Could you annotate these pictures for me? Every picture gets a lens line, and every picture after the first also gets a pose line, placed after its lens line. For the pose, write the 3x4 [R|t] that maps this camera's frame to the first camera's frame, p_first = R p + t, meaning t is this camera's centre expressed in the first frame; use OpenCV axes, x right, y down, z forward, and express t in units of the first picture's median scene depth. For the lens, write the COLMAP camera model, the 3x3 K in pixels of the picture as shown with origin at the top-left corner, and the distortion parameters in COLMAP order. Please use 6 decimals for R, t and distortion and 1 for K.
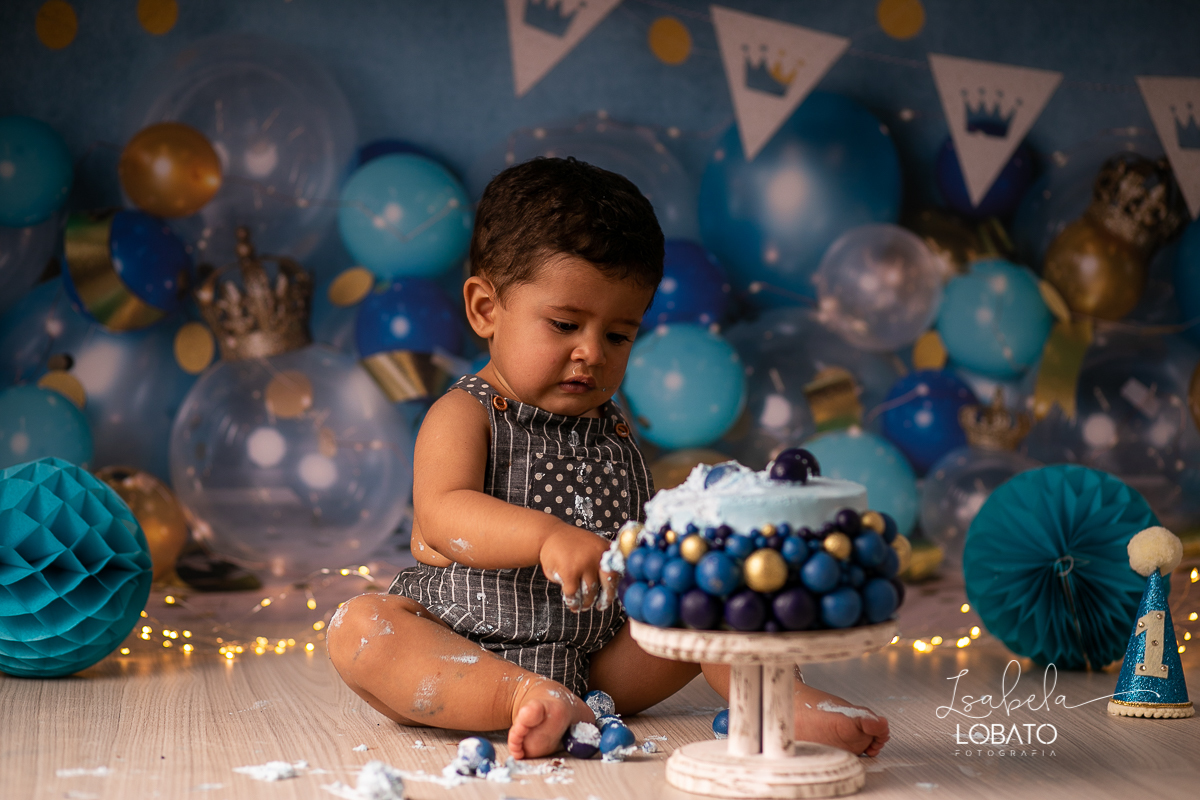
lens RADIAL K [[2963.8, 0, 600.0], [0, 2963.8, 400.0], [0, 0, 1]] dist [0.052617, -0.468818]
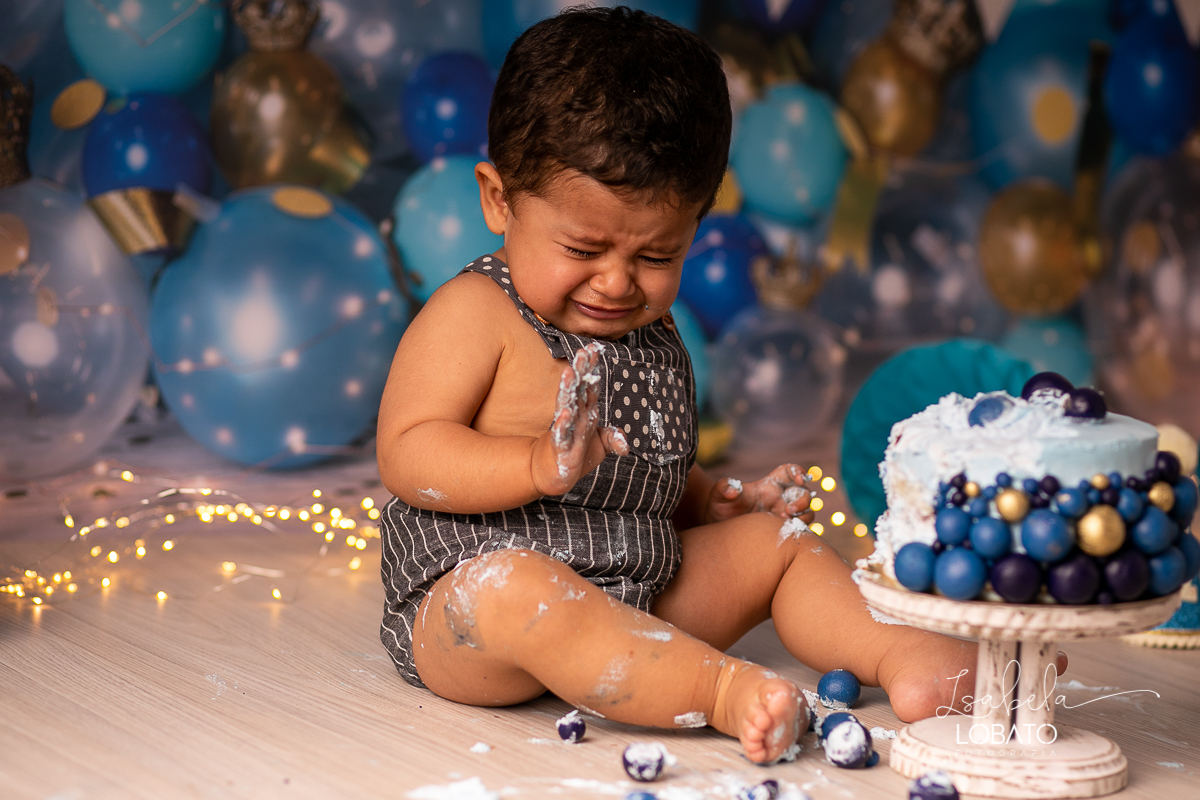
lens RADIAL K [[3436.6, 0, 629.8], [0, 3436.6, 396.8], [0, 0, 1]] dist [0.047009, -0.780168]
pose [[0.915107, -0.013042, 0.402999, -0.313061], [-0.021695, 0.996436, 0.081511, -0.038399], [-0.402626, -0.083334, 0.911563, 0.124075]]
